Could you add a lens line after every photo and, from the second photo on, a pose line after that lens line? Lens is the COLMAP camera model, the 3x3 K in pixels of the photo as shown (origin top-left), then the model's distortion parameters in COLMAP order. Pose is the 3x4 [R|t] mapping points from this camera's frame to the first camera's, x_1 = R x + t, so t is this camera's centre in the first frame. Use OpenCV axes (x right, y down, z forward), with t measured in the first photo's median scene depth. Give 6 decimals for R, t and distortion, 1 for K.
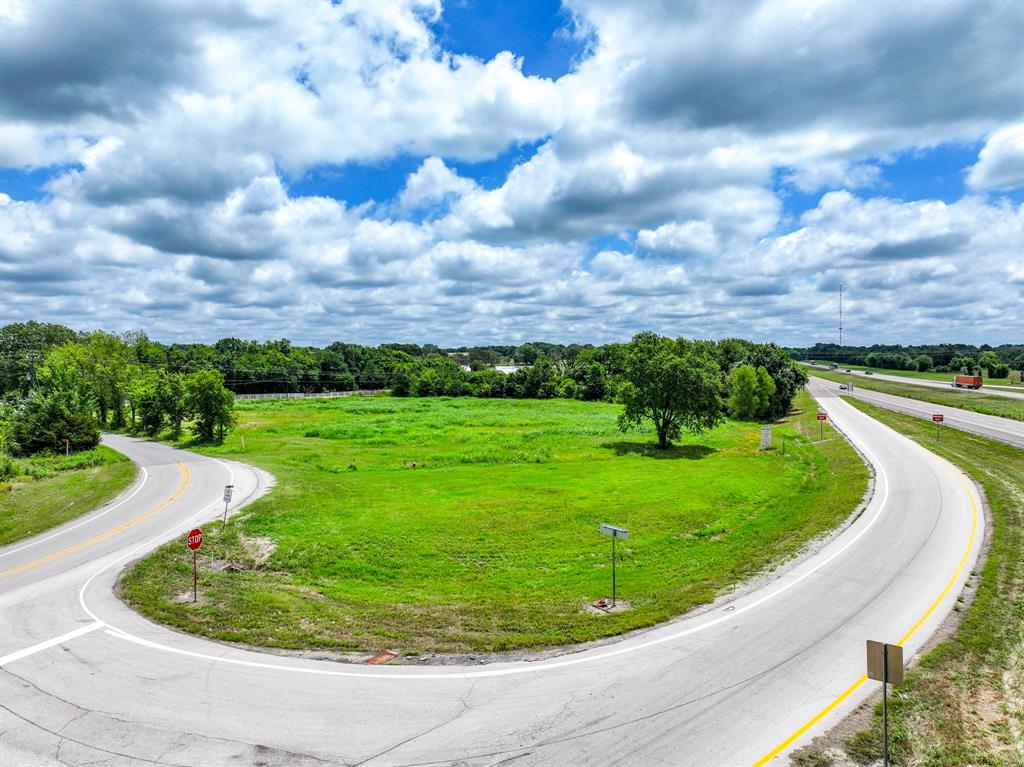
lens RADIAL K [[714.0, 0, 512.0], [0, 714.0, 383.5], [0, 0, 1]] dist [-0.005770, 0.023562]
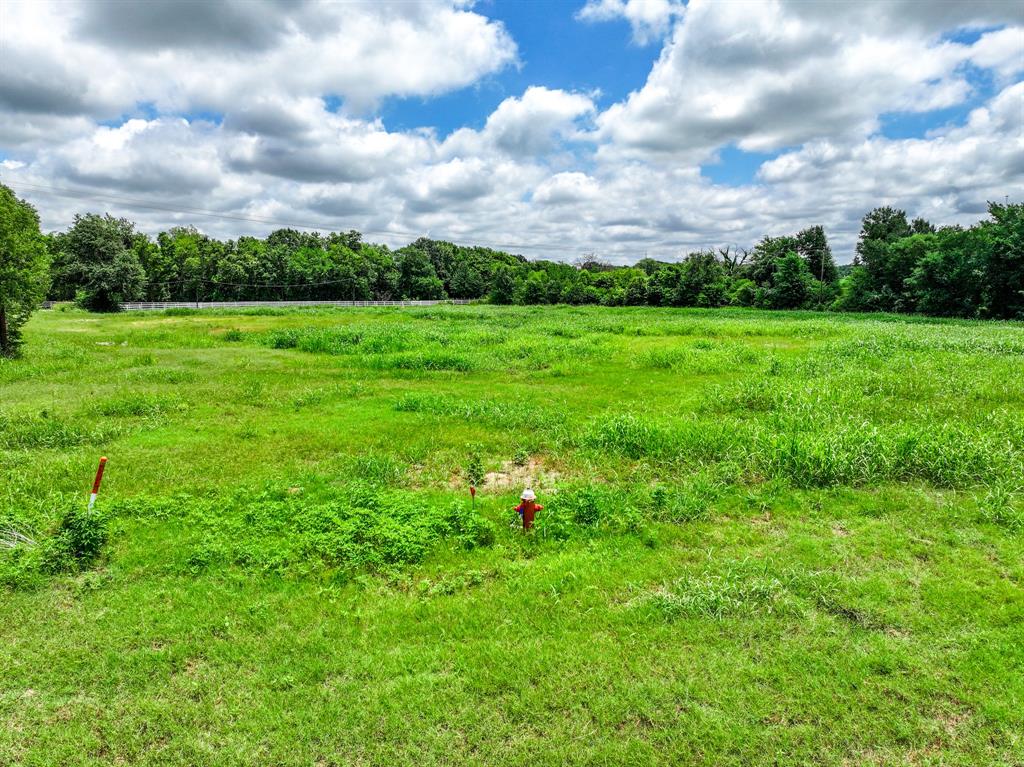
lens RADIAL K [[714.0, 0, 512.0], [0, 714.0, 383.5], [0, 0, 1]] dist [-0.005770, 0.023562]
pose [[0.989472, 0.023342, -0.142828, -0.036180], [-0.008610, 0.994654, 0.102909, 0.021882], [0.144467, -0.100596, 0.984383, 0.258117]]
